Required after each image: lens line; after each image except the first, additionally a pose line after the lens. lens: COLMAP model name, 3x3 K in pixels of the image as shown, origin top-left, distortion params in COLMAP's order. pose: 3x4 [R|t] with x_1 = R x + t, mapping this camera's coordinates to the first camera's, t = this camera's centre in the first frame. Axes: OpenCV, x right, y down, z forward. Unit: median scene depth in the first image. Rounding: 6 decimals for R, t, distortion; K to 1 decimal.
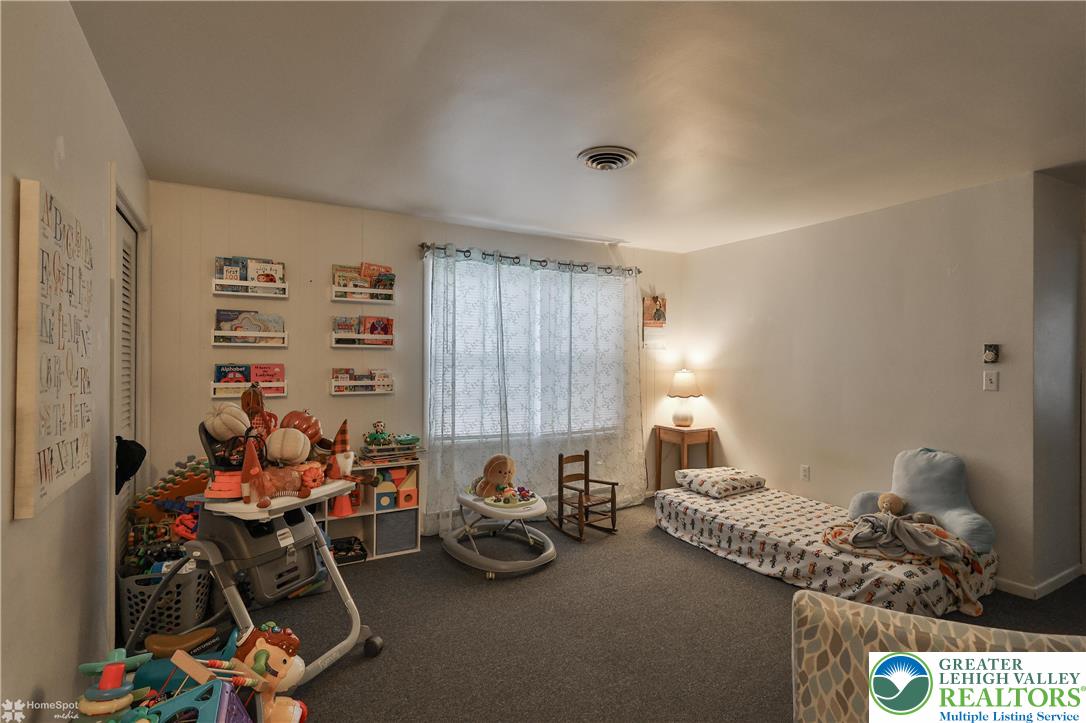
lens RADIAL K [[534.3, 0, 541.3], [0, 534.3, 365.5], [0, 0, 1]] dist [-0.001229, 0.000630]
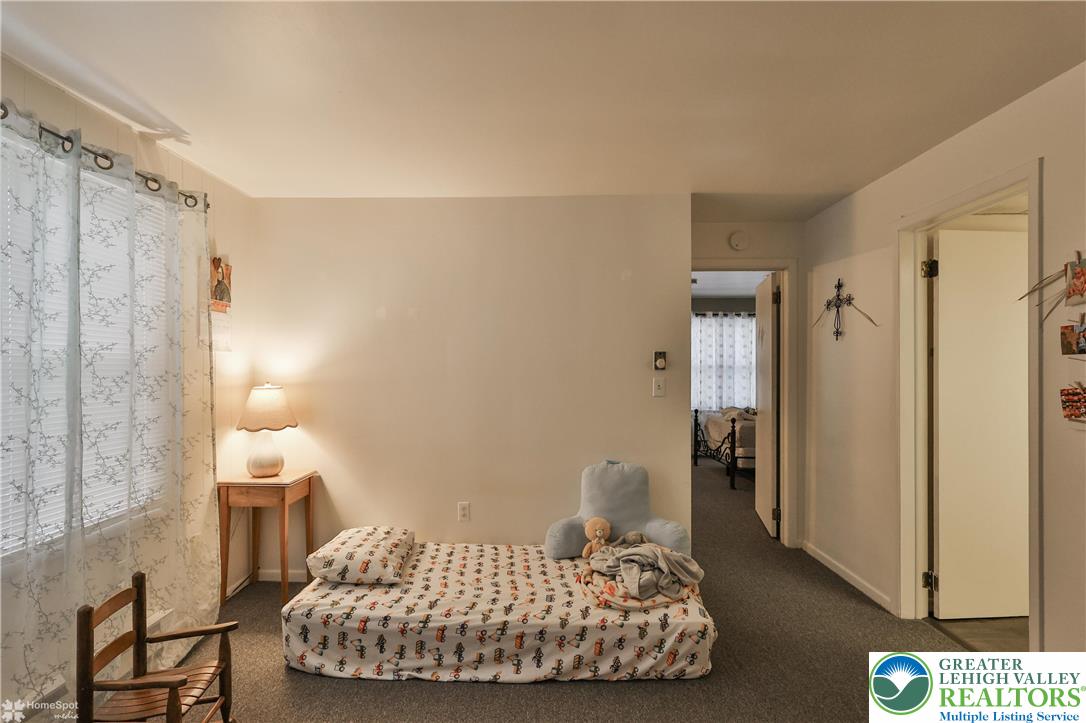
lens RADIAL K [[540.4, 0, 541.5], [0, 540.4, 372.5], [0, 0, 1]] dist [0.000872, 0.000344]
pose [[0.517720, -0.007101, 0.855521, -0.133059], [0.013617, 0.999907, 0.000059, -0.002331], [-0.855442, 0.011619, 0.517769, 0.520503]]
